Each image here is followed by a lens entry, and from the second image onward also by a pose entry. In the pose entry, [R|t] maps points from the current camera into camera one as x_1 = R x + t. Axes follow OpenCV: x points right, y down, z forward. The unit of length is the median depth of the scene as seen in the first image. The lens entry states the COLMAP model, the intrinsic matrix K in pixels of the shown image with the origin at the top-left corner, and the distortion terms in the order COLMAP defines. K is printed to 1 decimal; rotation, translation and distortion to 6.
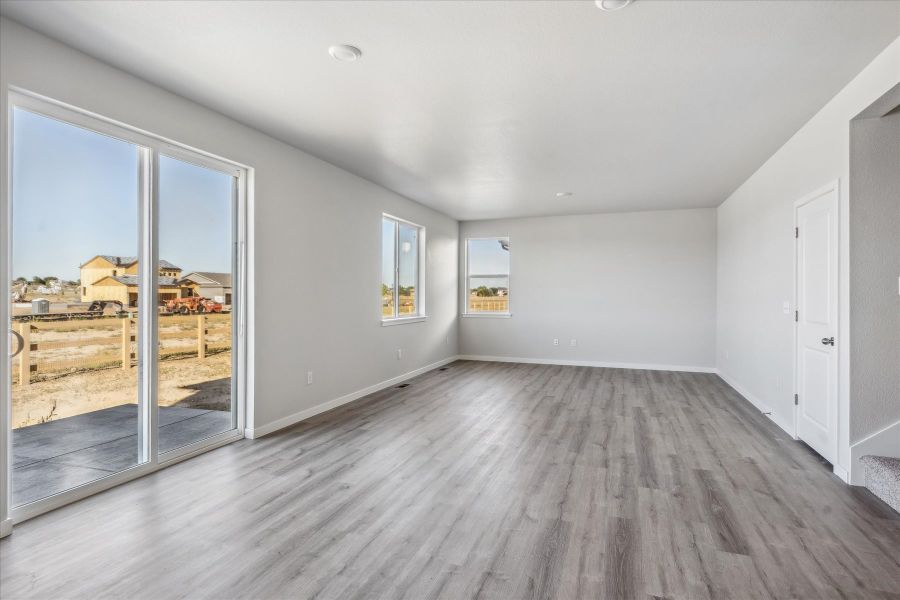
lens RADIAL K [[458.3, 0, 448.5], [0, 458.3, 301.8], [0, 0, 1]] dist [0.002240, 0.000217]
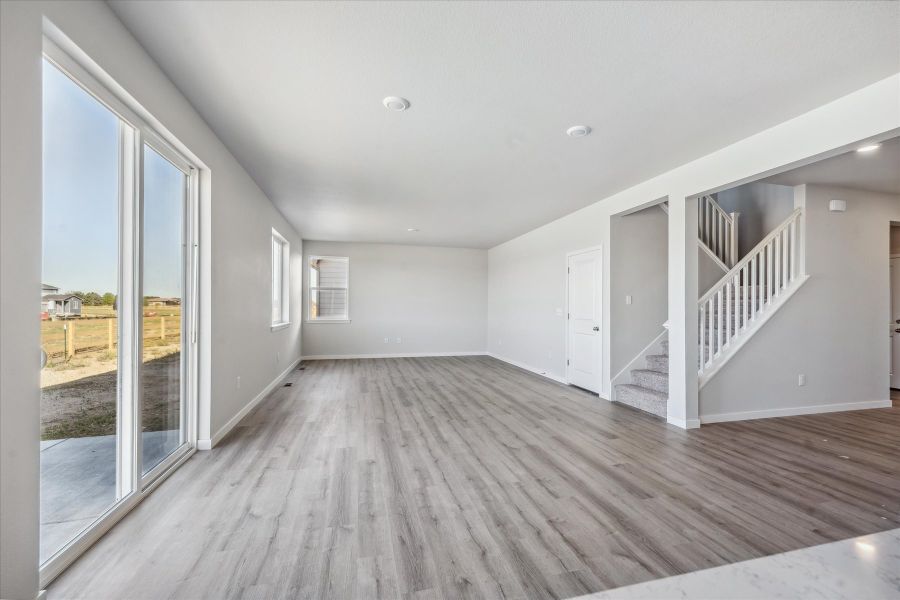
lens RADIAL K [[368.0, 0, 449.2], [0, 368.0, 305.2], [0, 0, 1]] dist [0.001599, 0.000130]
pose [[0.823499, 0.006761, 0.567278, -0.496297], [0.002773, 0.999869, -0.015942, 0.010542], [-0.567312, 0.014701, 0.823372, 0.077389]]
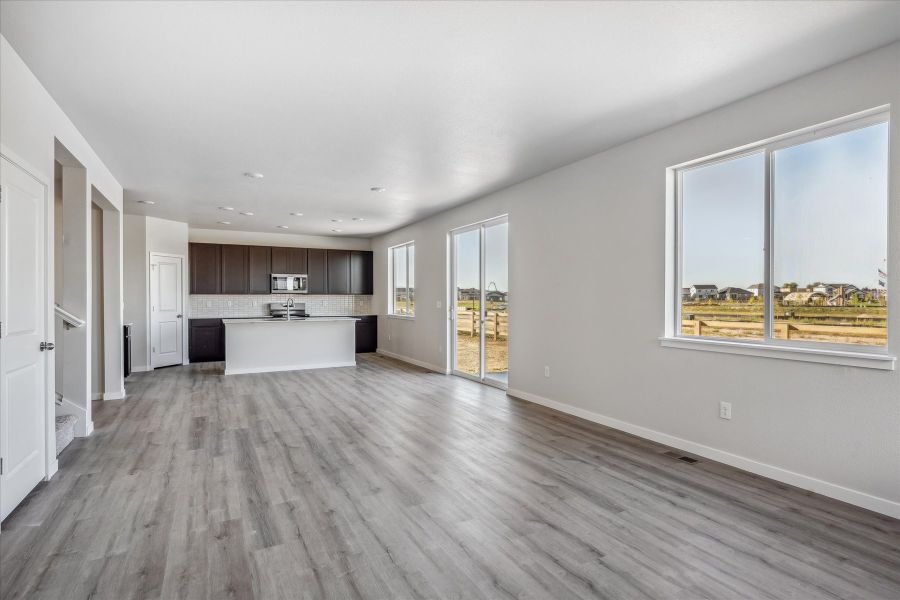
lens RADIAL K [[458.3, 0, 448.5], [0, 458.3, 301.8], [0, 0, 1]] dist [0.002240, 0.000217]
pose [[-0.664348, 0.003482, -0.747415, 0.899647], [-0.011555, 0.999822, 0.014928, -0.023220], [0.747334, 0.018554, -0.664190, 2.029393]]
